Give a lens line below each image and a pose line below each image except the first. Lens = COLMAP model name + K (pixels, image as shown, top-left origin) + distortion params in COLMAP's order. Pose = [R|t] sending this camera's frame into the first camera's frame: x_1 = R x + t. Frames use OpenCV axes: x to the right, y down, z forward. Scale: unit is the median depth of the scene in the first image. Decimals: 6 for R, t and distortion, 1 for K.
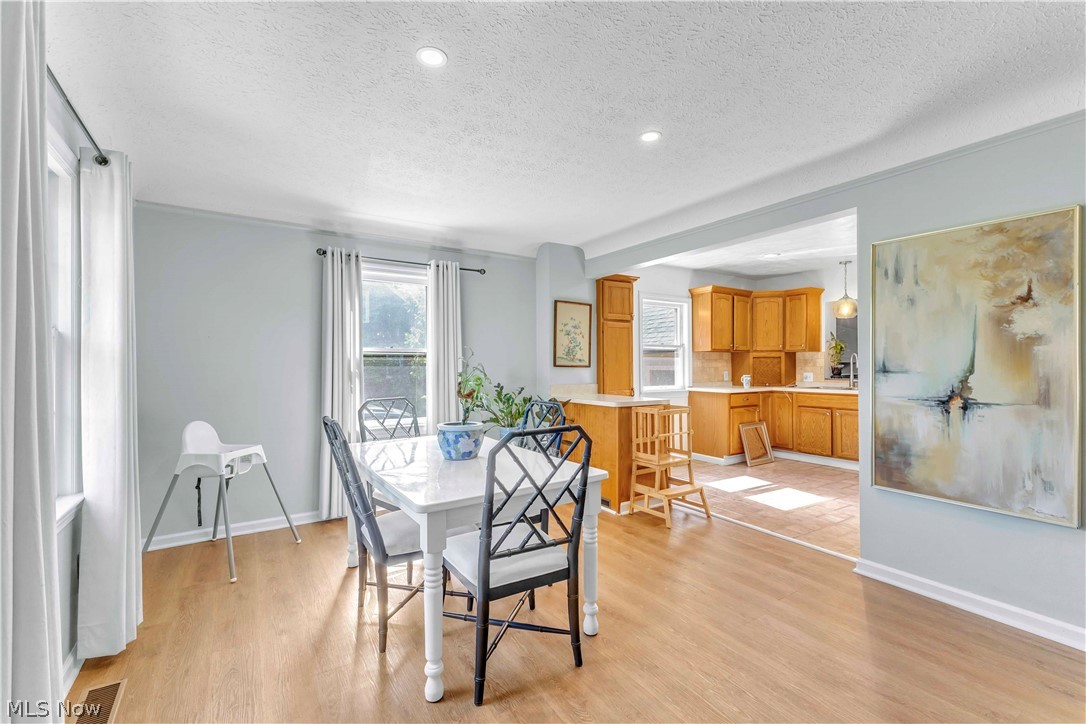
lens RADIAL K [[471.7, 0, 540.6], [0, 471.7, 365.1], [0, 0, 1]] dist [0.000508, 0.000163]
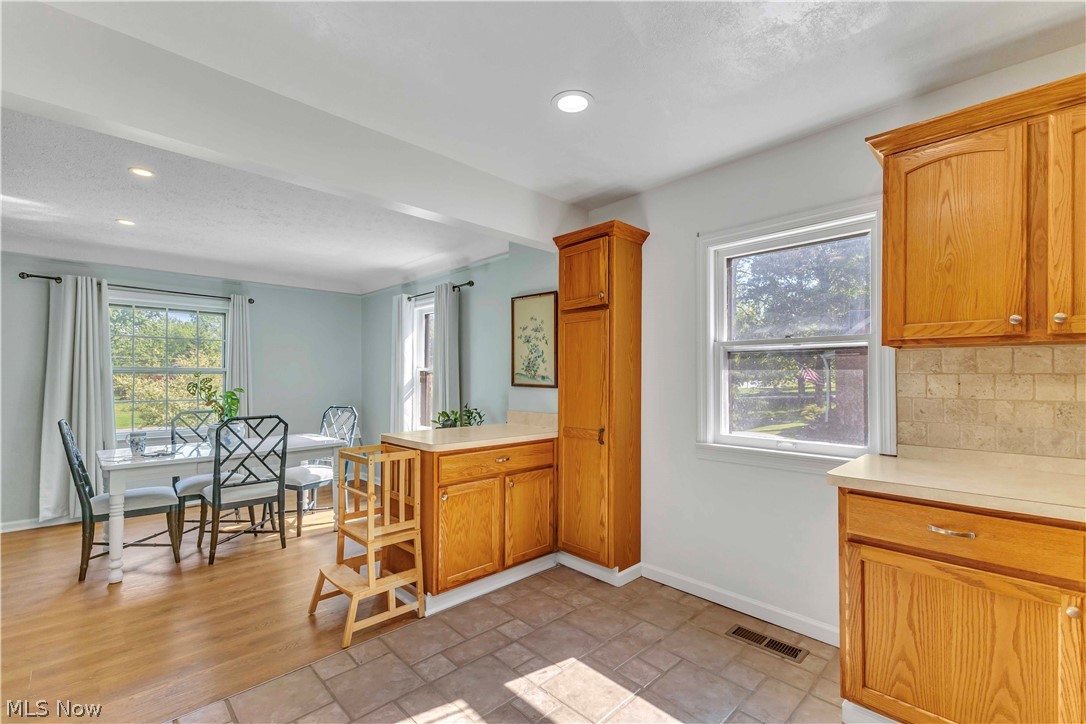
lens RADIAL K [[471.7, 0, 540.6], [0, 471.7, 365.1], [0, 0, 1]] dist [0.000508, 0.000163]
pose [[0.188351, -0.021917, -0.981857, 0.607204], [-0.003963, 0.999726, -0.023076, -0.009532], [0.982094, 0.008238, 0.188213, 0.699165]]
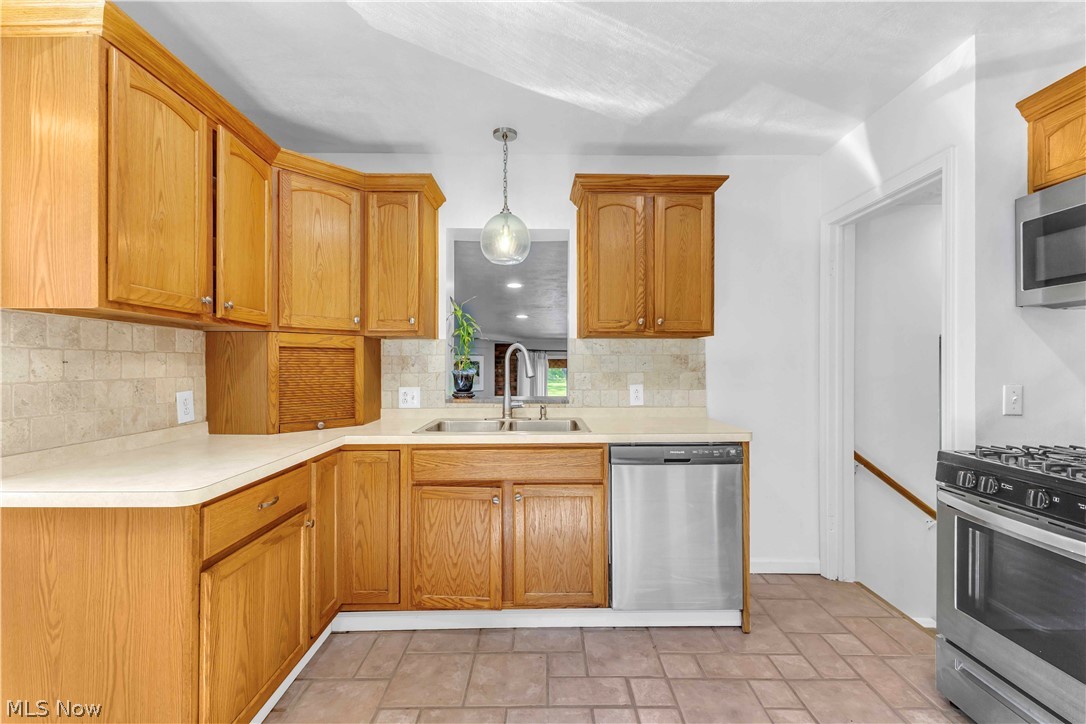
lens RADIAL K [[471.7, 0, 540.6], [0, 471.7, 365.1], [0, 0, 1]] dist [0.000508, 0.000163]
pose [[0.536224, 0.002339, 0.844072, 0.278794], [-0.000819, 0.999997, -0.002251, -0.003567], [-0.844075, 0.000515, 0.536225, 0.692839]]
